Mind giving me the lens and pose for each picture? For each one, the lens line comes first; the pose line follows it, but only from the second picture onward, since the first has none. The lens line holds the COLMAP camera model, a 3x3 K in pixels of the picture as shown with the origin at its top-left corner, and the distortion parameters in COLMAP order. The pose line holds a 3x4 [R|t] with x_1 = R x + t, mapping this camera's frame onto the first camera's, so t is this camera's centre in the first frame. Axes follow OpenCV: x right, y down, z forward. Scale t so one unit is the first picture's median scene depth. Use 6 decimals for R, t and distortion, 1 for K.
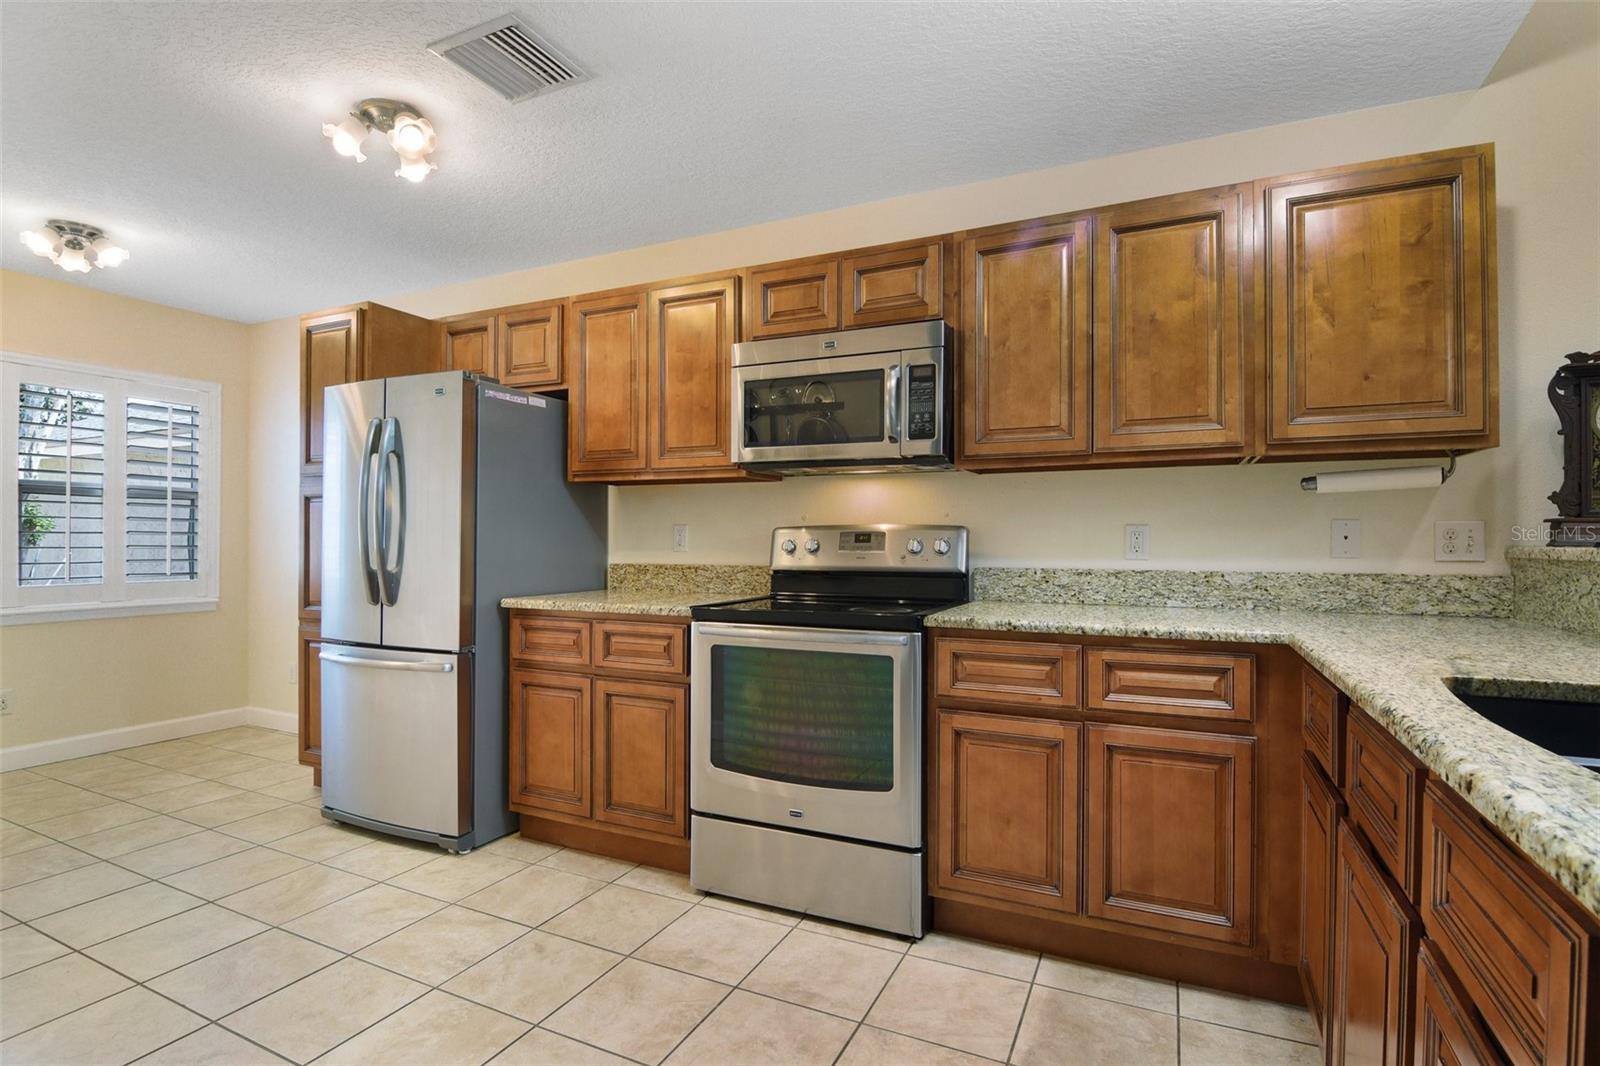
lens RADIAL K [[767.4, 0, 805.2], [0, 767.4, 537.4], [0, 0, 1]] dist [-0.017979, -0.005588]
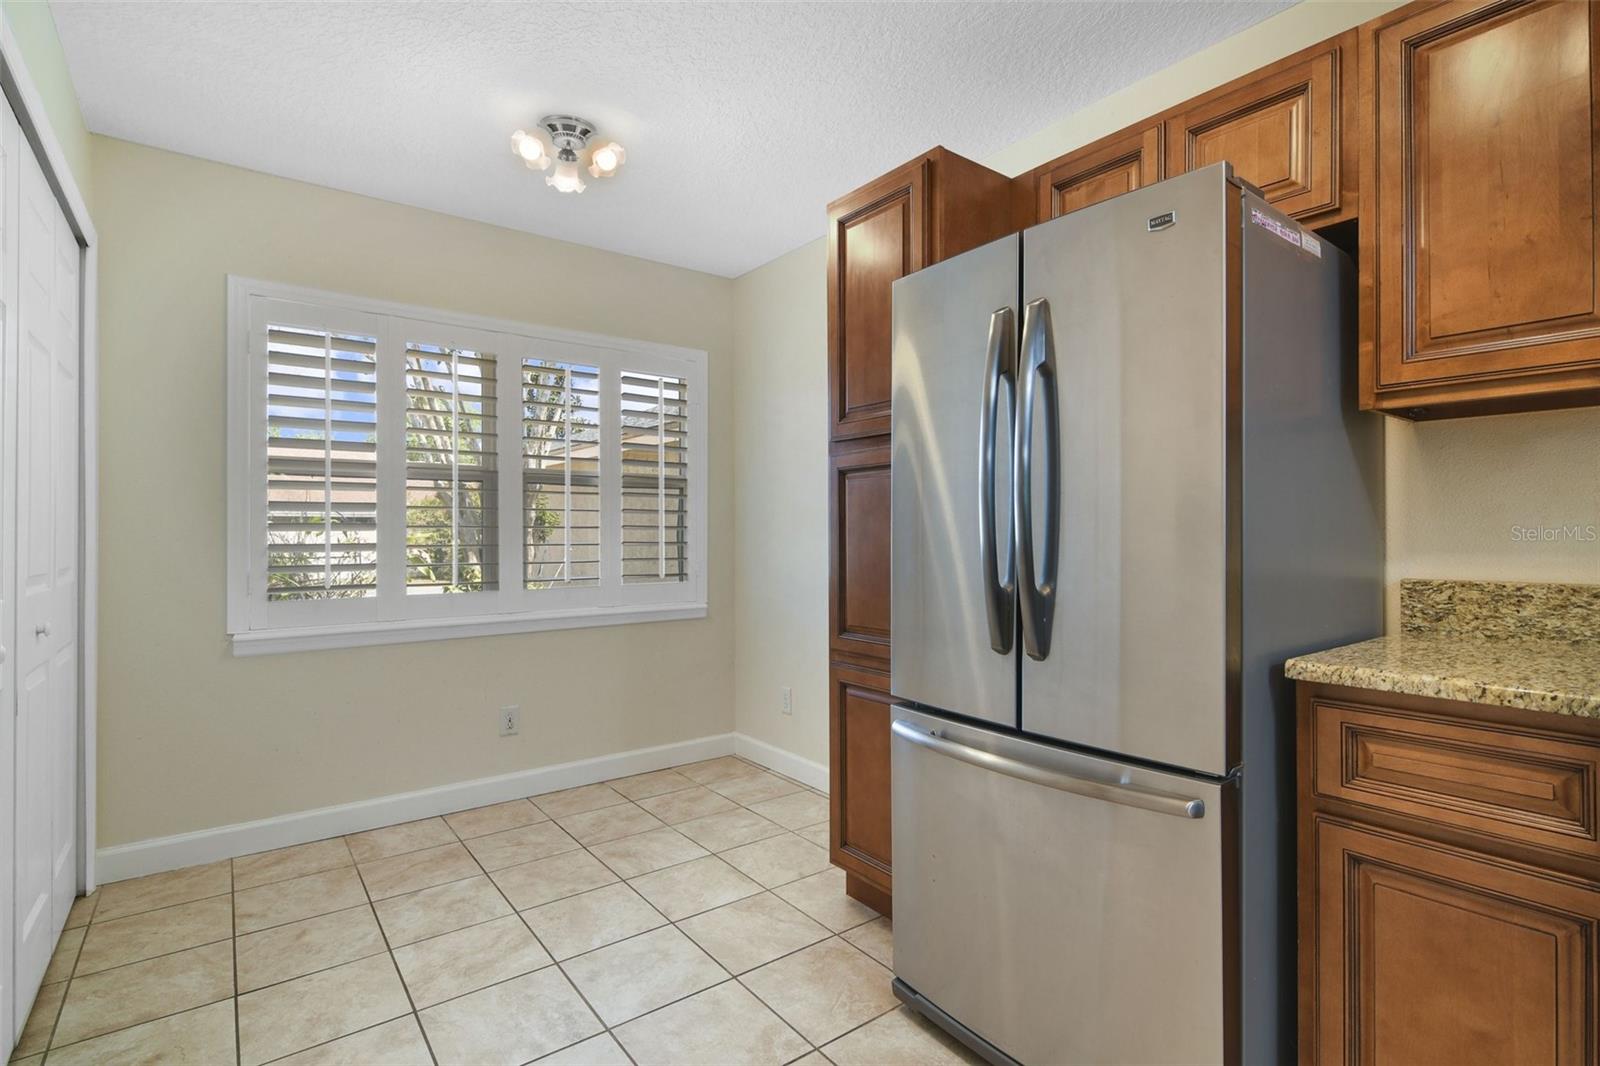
lens RADIAL K [[767.4, 0, 798.6], [0, 767.4, 539.4], [0, 0, 1]] dist [-0.017979, -0.005588]
pose [[0.882407, -0.000621, -0.470487, -0.415949], [0.004852, 0.999958, 0.007780, 0.002633], [0.470462, -0.009148, 0.882373, 0.432331]]
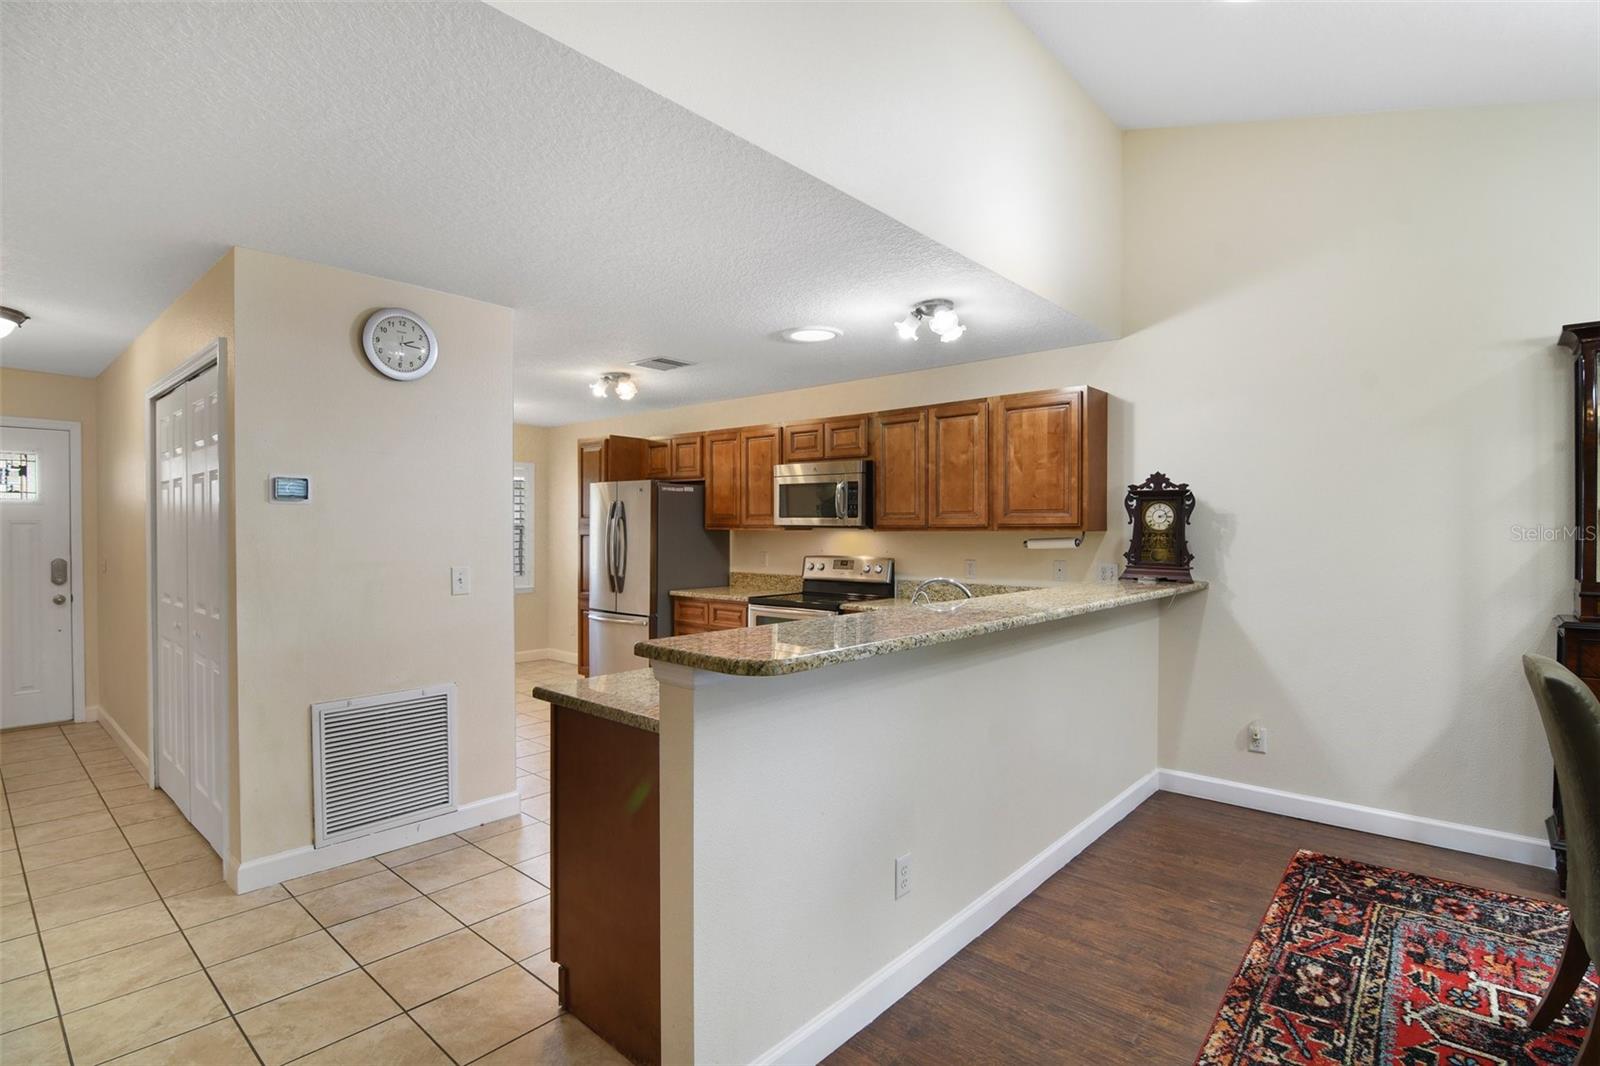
lens RADIAL K [[767.4, 0, 794.5], [0, 767.4, 535.6], [0, 0, 1]] dist [-0.017979, -0.005588]
pose [[0.958756, 0.002340, -0.284222, 0.461010], [0.000863, 0.999938, 0.011146, -0.082141], [0.284230, -0.010931, 0.958694, -0.789828]]
